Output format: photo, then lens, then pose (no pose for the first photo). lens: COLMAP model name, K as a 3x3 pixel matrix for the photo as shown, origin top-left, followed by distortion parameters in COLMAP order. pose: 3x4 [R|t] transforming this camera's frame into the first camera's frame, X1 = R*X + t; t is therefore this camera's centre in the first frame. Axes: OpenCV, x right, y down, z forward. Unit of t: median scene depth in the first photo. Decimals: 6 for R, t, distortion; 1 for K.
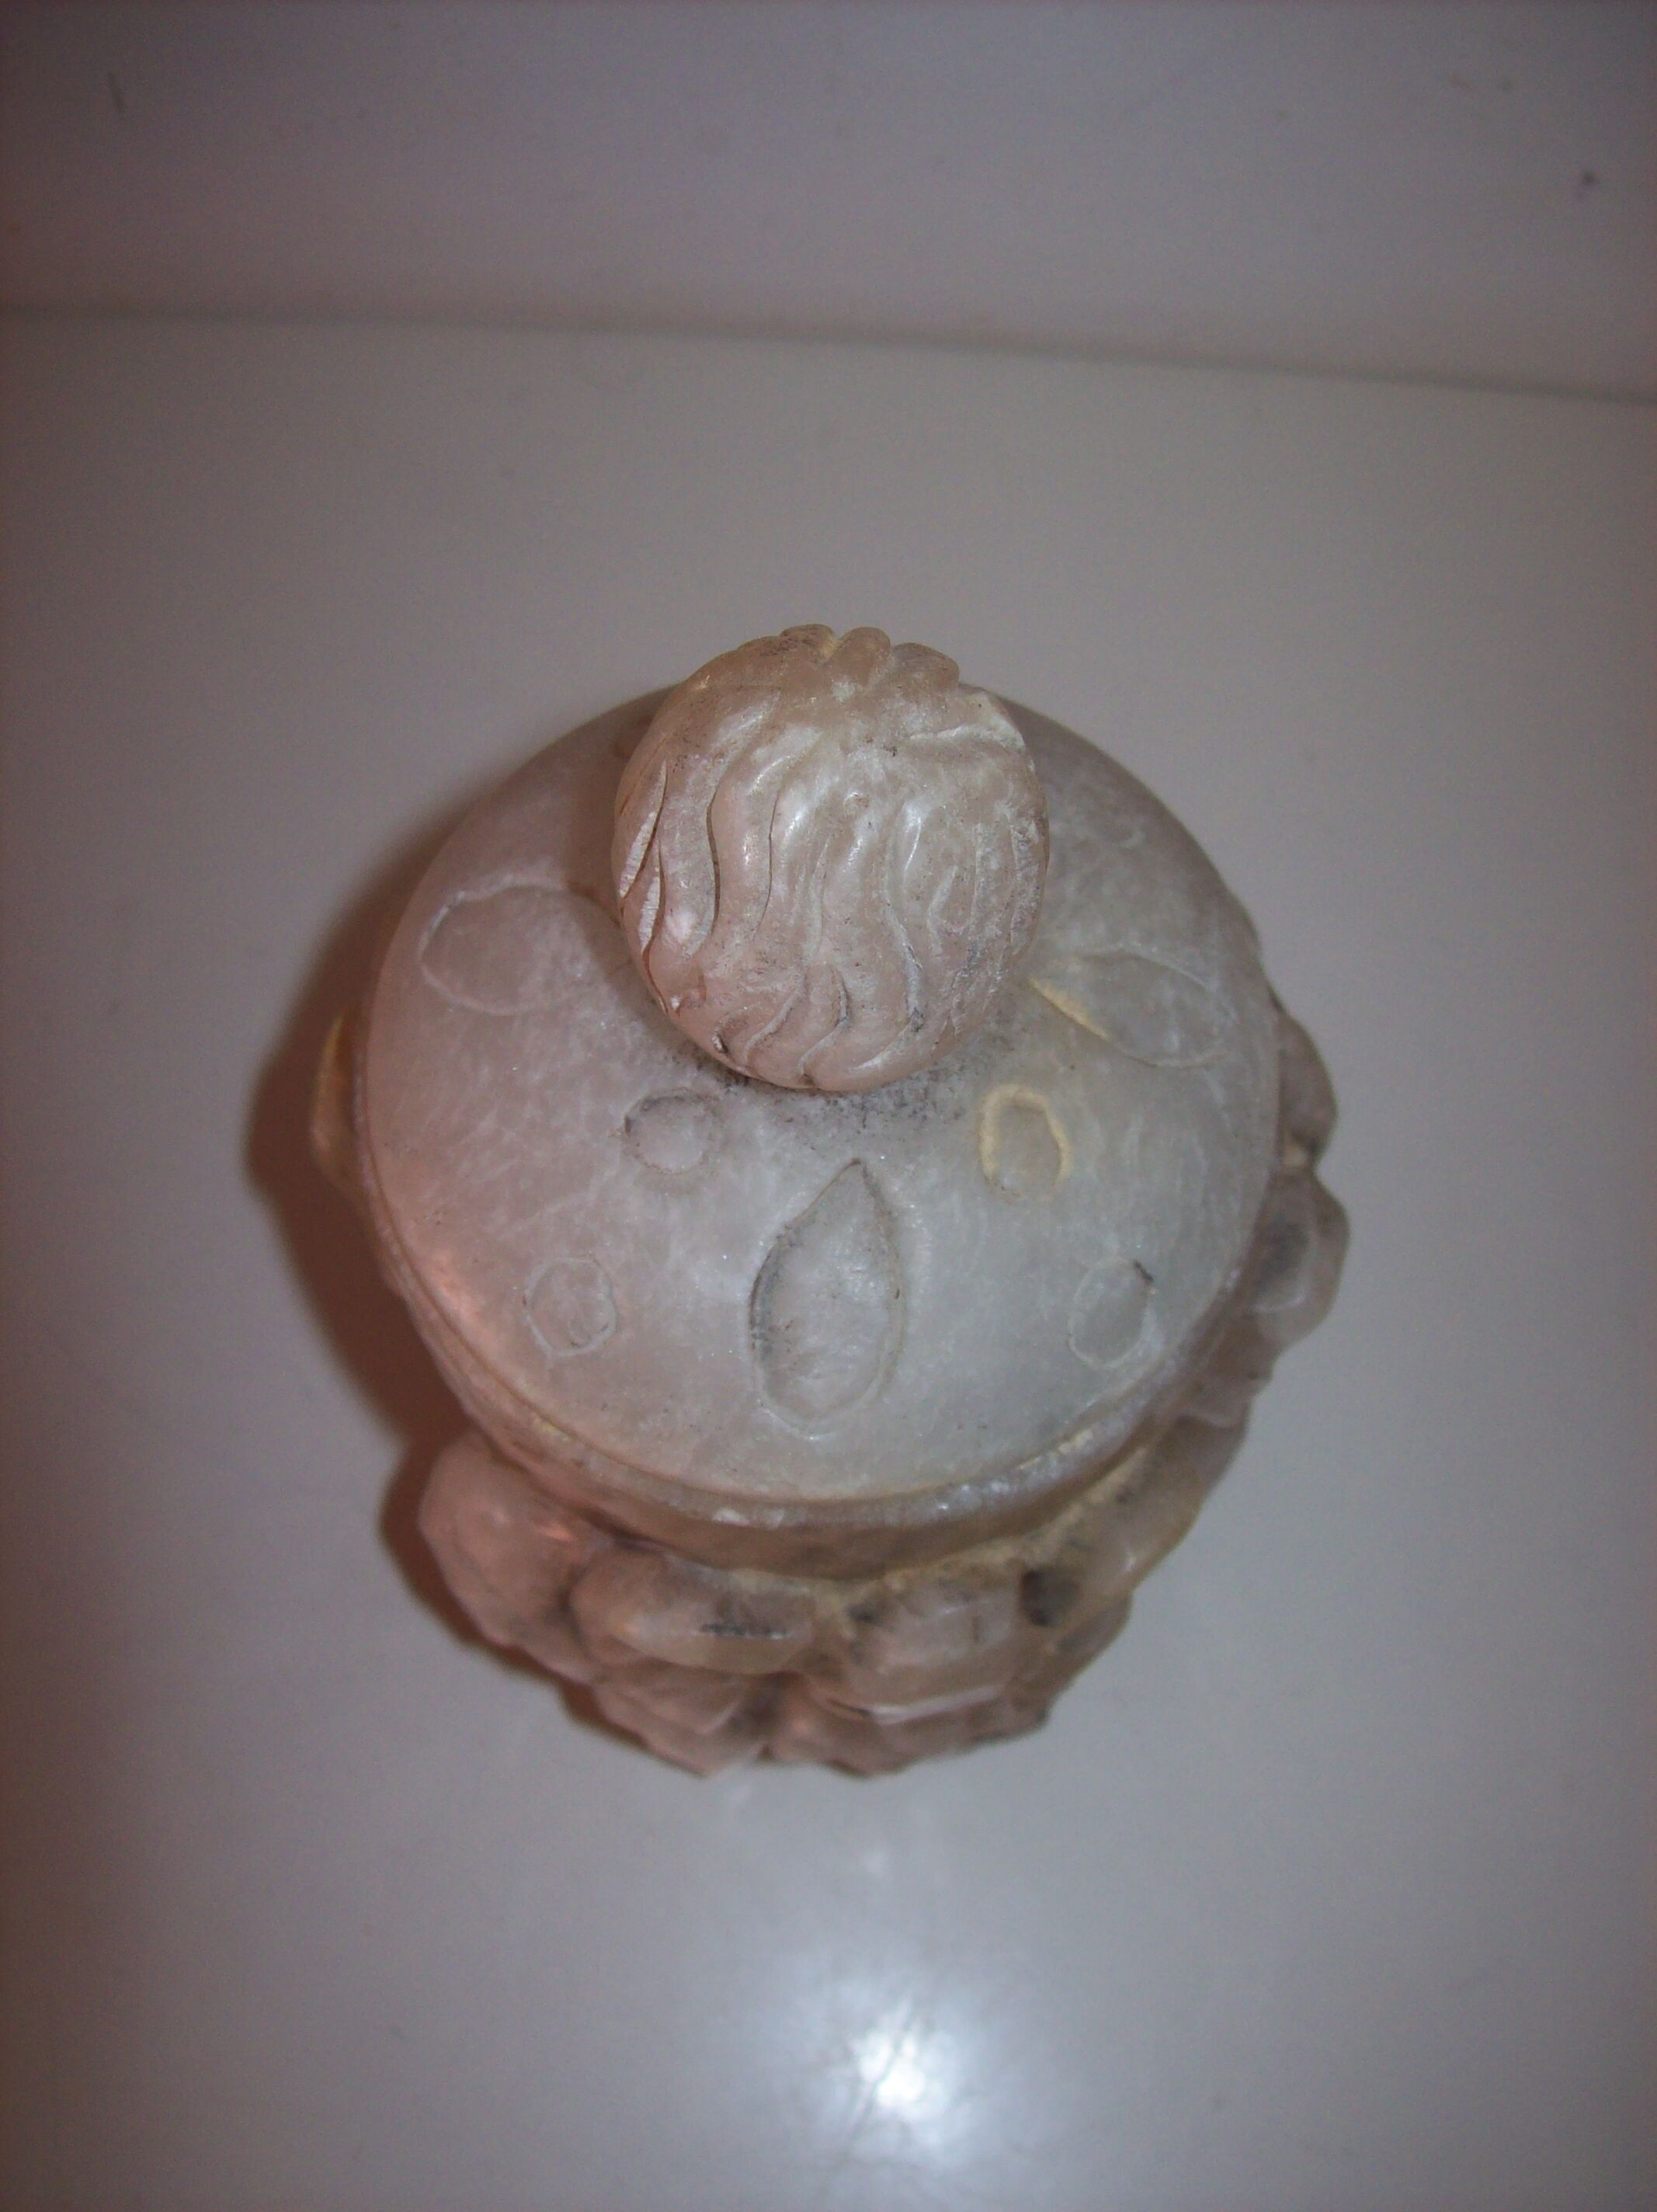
lens RADIAL K [[2257.5, 0, 828.5], [0, 2257.5, 1106.0], [0, 0, 1]] dist [-0.149821, -0.001443]
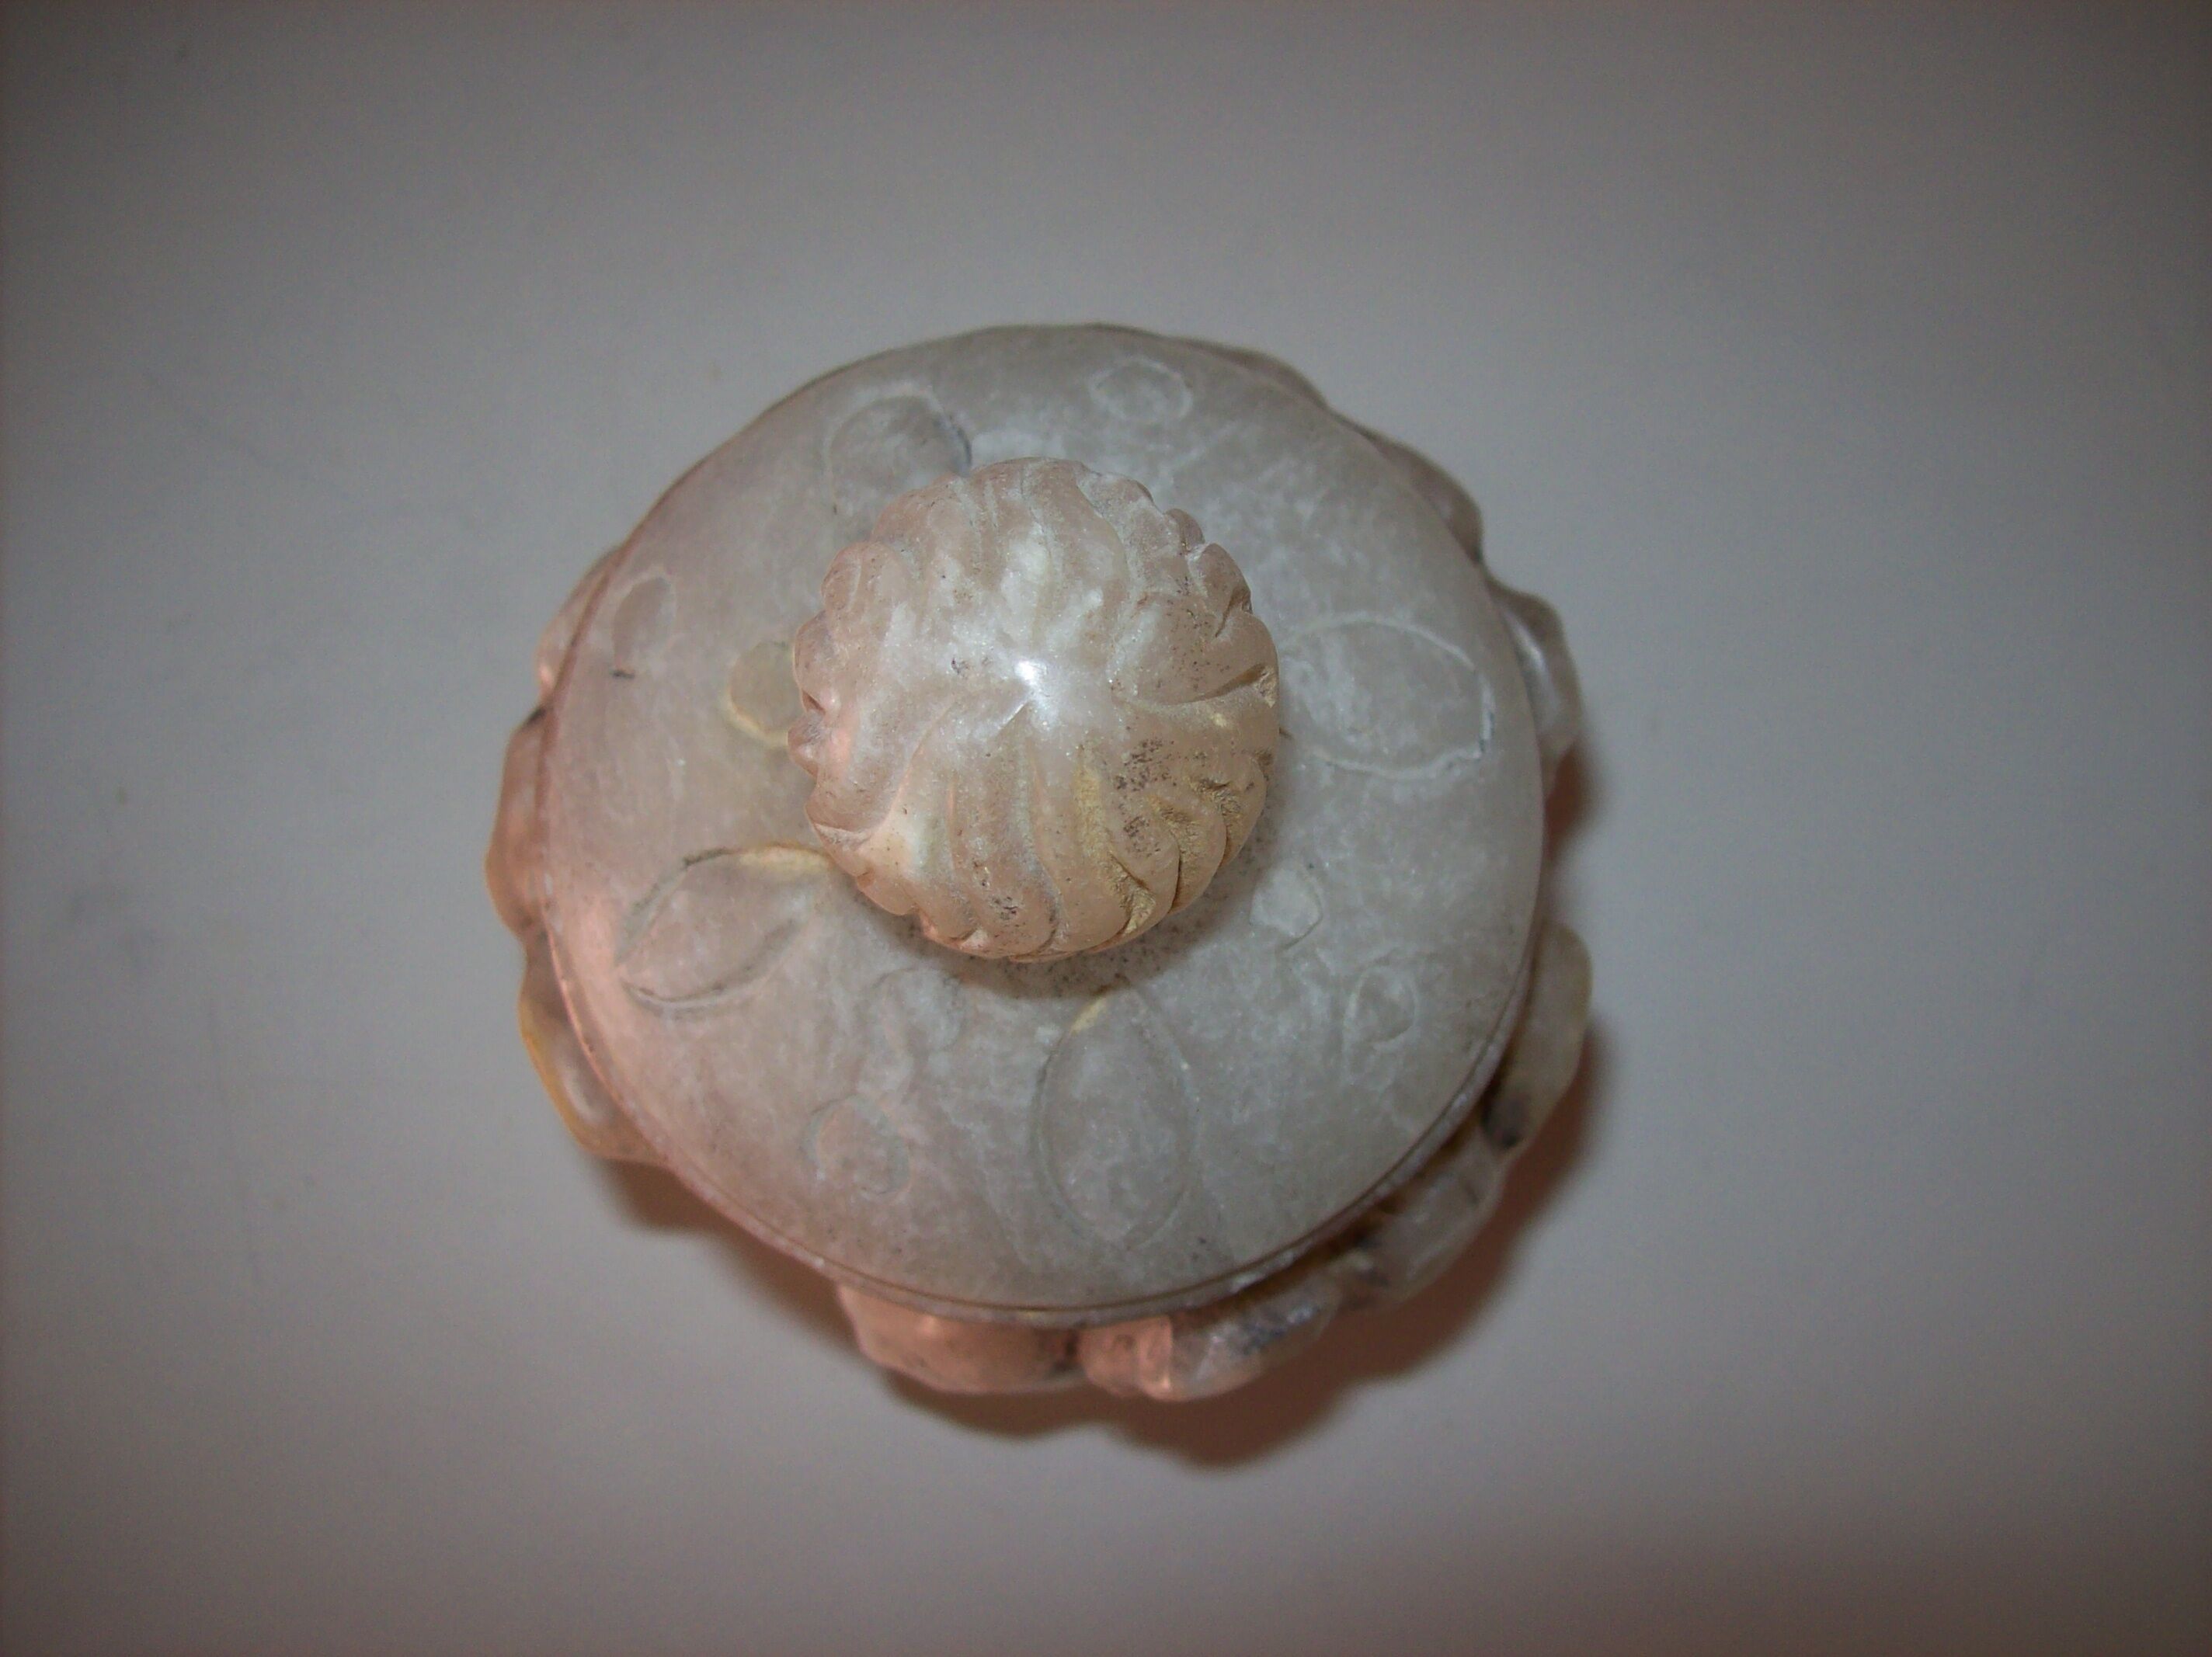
lens RADIAL K [[2305.6, 0, 1106.0], [0, 2305.6, 828.5], [0, 0, 1]] dist [-0.159151, -0.006194]
pose [[-0.904247, 0.418574, -0.084452, 0.063920], [-0.401714, -0.766819, 0.500614, -0.550009], [0.144784, 0.486604, 0.861541, 0.218838]]
